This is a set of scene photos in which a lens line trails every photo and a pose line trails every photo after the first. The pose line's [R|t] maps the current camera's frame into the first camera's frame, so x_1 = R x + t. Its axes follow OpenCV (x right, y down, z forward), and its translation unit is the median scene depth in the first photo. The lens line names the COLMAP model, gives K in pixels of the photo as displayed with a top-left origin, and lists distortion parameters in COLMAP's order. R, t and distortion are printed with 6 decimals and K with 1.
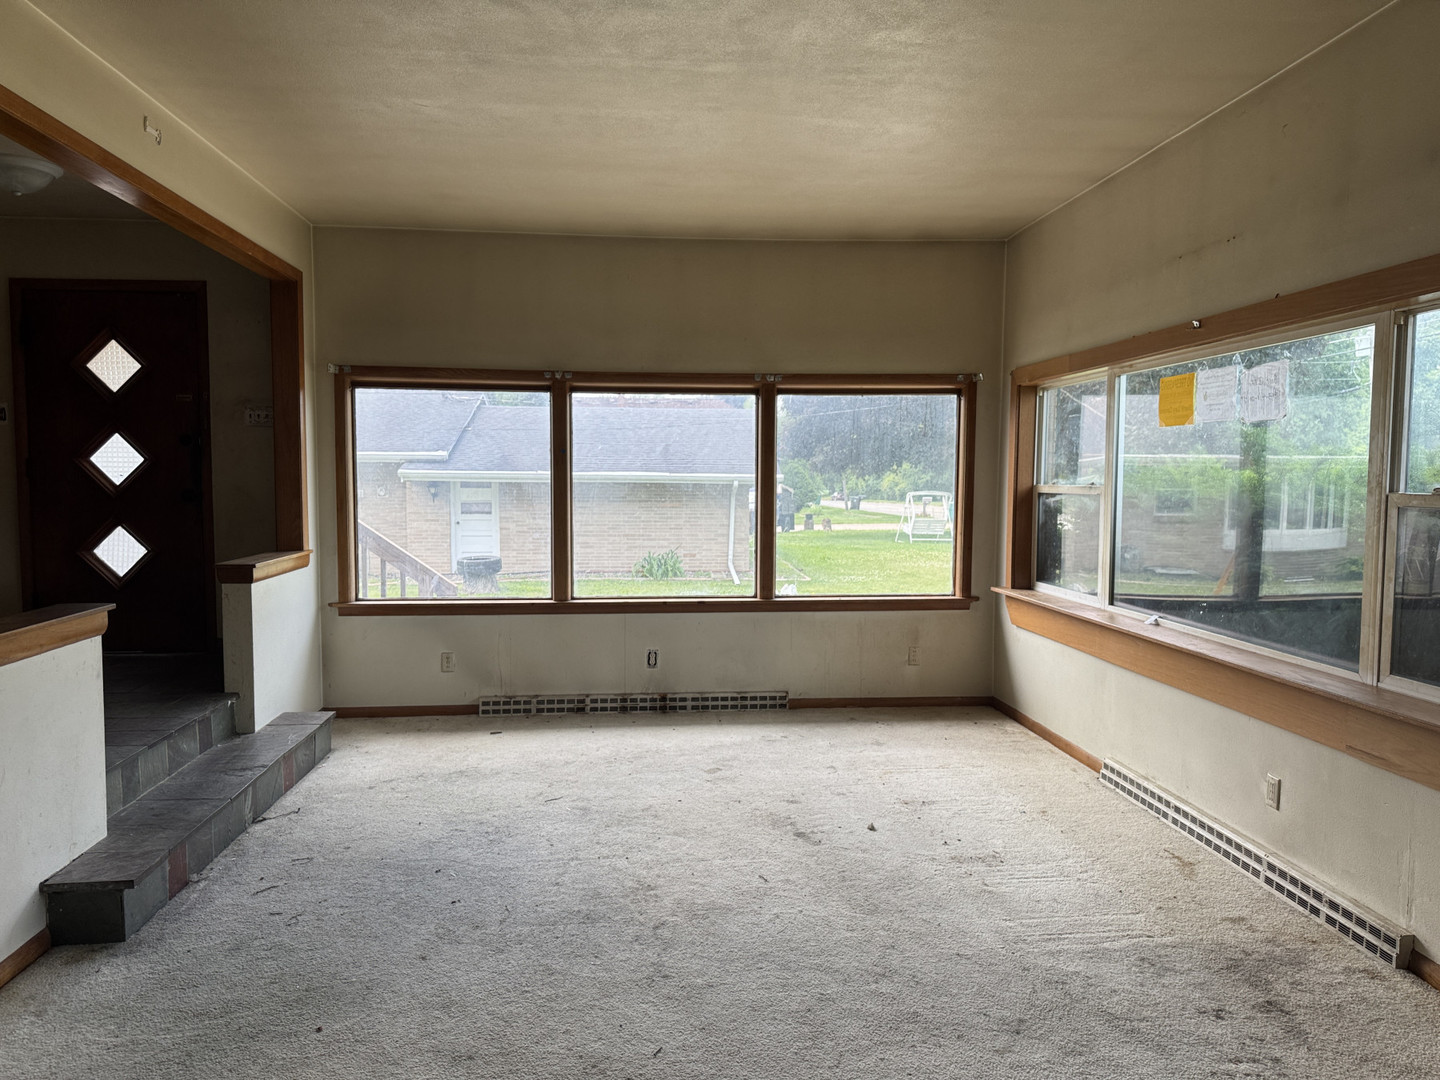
lens RADIAL K [[1030.5, 0, 719.5], [0, 1030.5, 538.2], [0, 0, 1]] dist [0.026466, -0.002838]
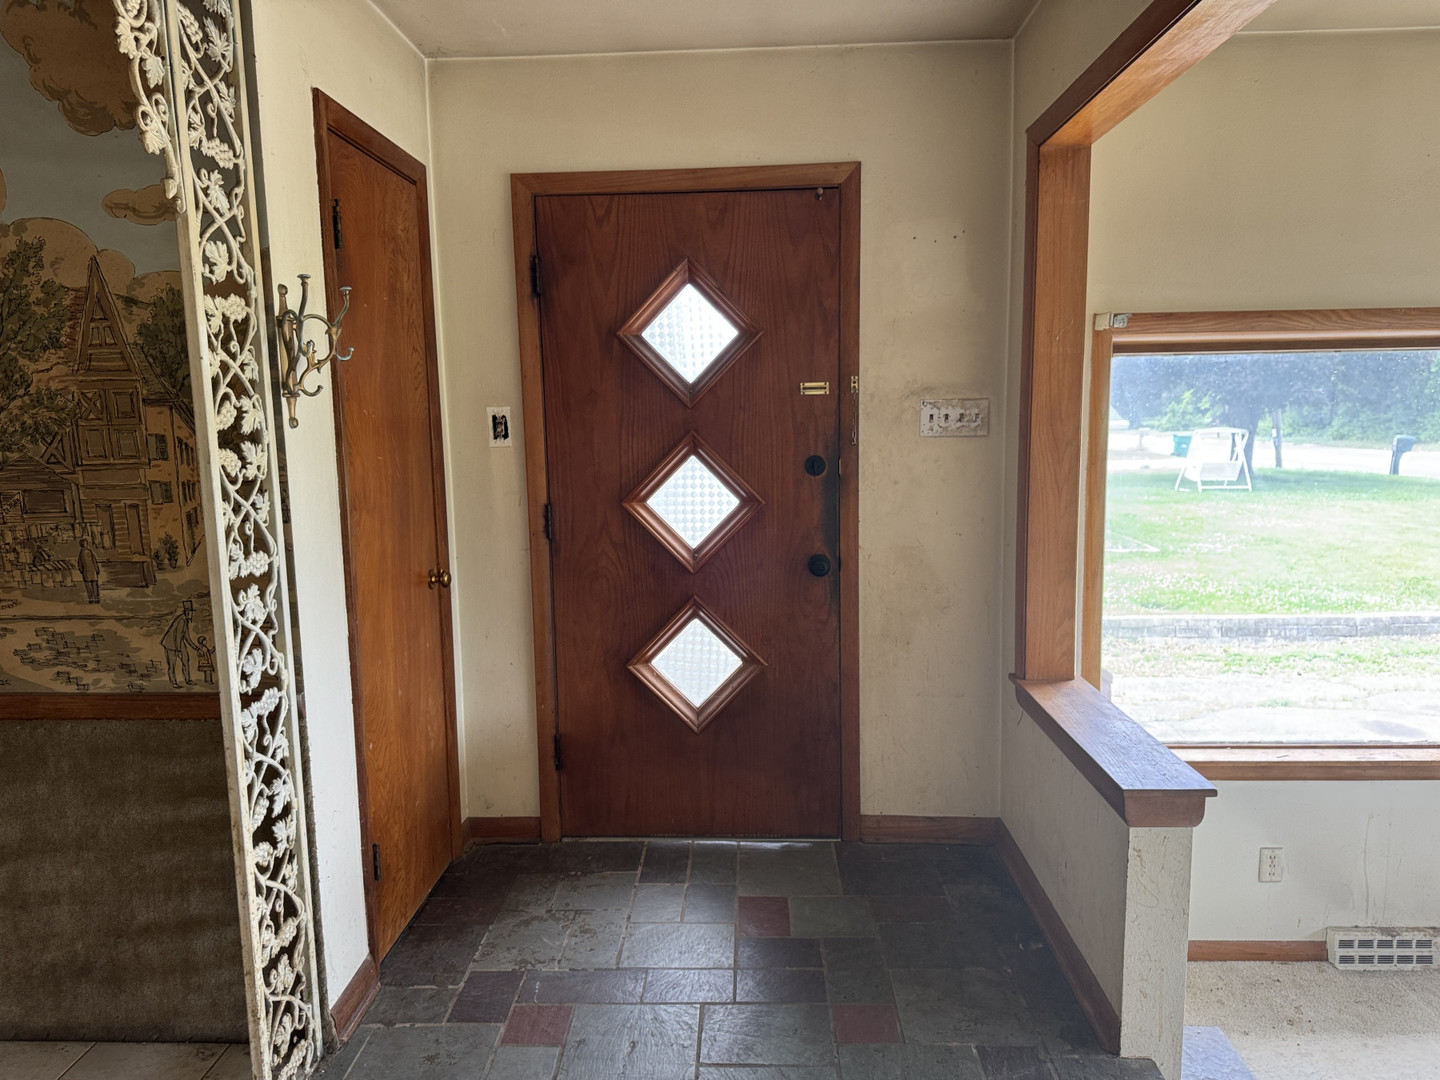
lens RADIAL K [[1030.5, 0, 720.7], [0, 1030.5, 545.0], [0, 0, 1]] dist [0.026466, -0.002838]
pose [[0.992400, -0.001759, -0.123040, -0.495232], [0.010992, 0.997168, 0.074403, -0.092996], [0.122560, -0.075190, 0.989609, 0.451363]]
